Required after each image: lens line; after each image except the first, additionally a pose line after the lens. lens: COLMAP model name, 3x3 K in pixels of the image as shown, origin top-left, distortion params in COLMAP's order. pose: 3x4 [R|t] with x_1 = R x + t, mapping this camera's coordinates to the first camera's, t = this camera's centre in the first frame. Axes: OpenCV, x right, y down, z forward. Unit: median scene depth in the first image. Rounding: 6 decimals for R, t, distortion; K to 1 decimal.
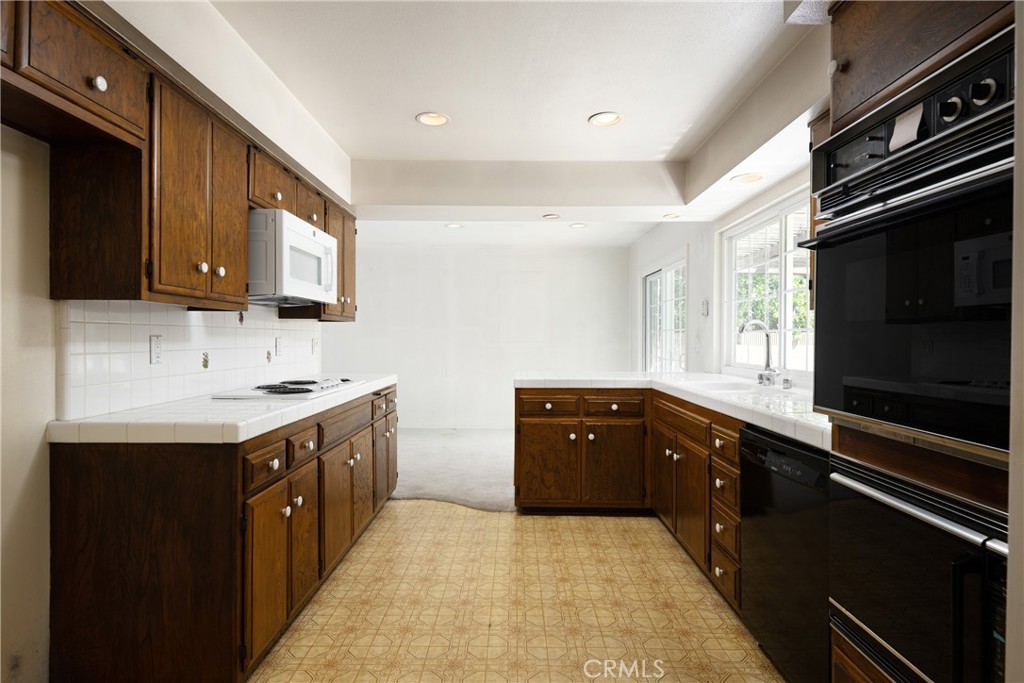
lens RADIAL K [[524.0, 0, 512.3], [0, 524.0, 340.1], [0, 0, 1]] dist [0.000070, -0.000004]
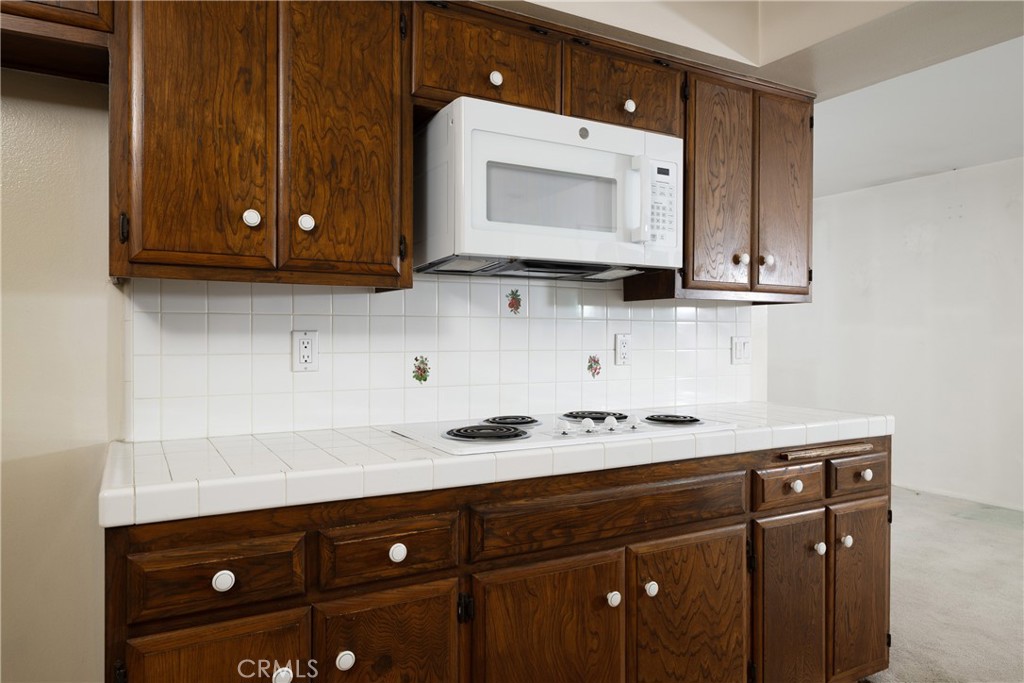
lens RADIAL K [[678.1, 0, 511.5], [0, 678.1, 340.1], [0, 0, 1]] dist [0.006154, 0.000560]
pose [[0.496820, 0.001691, -0.867852, 0.210910], [-0.001833, 0.999998, 0.000900, 0.002369], [0.867852, 0.001144, 0.496822, 0.739124]]
